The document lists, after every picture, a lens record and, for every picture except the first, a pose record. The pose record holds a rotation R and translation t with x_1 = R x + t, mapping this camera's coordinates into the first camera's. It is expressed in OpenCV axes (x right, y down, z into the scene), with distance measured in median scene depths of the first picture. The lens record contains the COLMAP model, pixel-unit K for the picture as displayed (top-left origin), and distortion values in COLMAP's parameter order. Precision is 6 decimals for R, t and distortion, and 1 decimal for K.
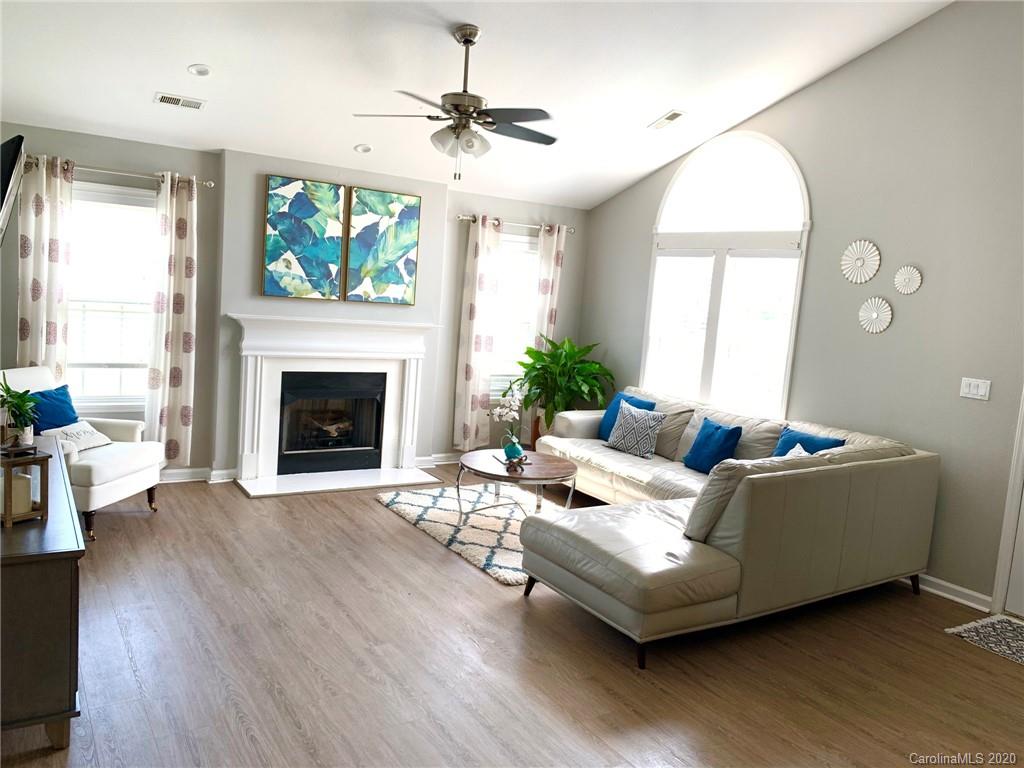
lens RADIAL K [[771.8, 0, 519.1], [0, 771.8, 385.2], [0, 0, 1]] dist [0.008097, -0.028056]
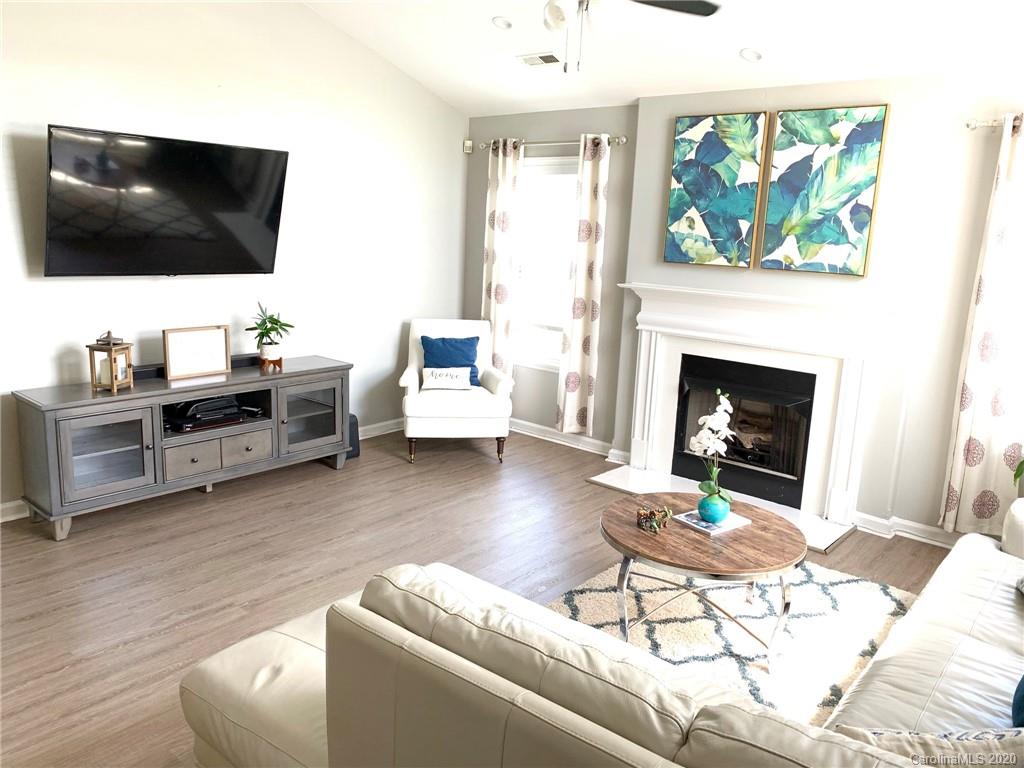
lens RADIAL K [[771.8, 0, 515.7], [0, 771.8, 379.6], [0, 0, 1]] dist [0.008097, -0.028056]
pose [[0.278094, 0.121021, -0.952900, 0.443978], [-0.139978, 0.986547, 0.084443, -0.034878], [0.950300, 0.109902, 0.291293, 0.588858]]
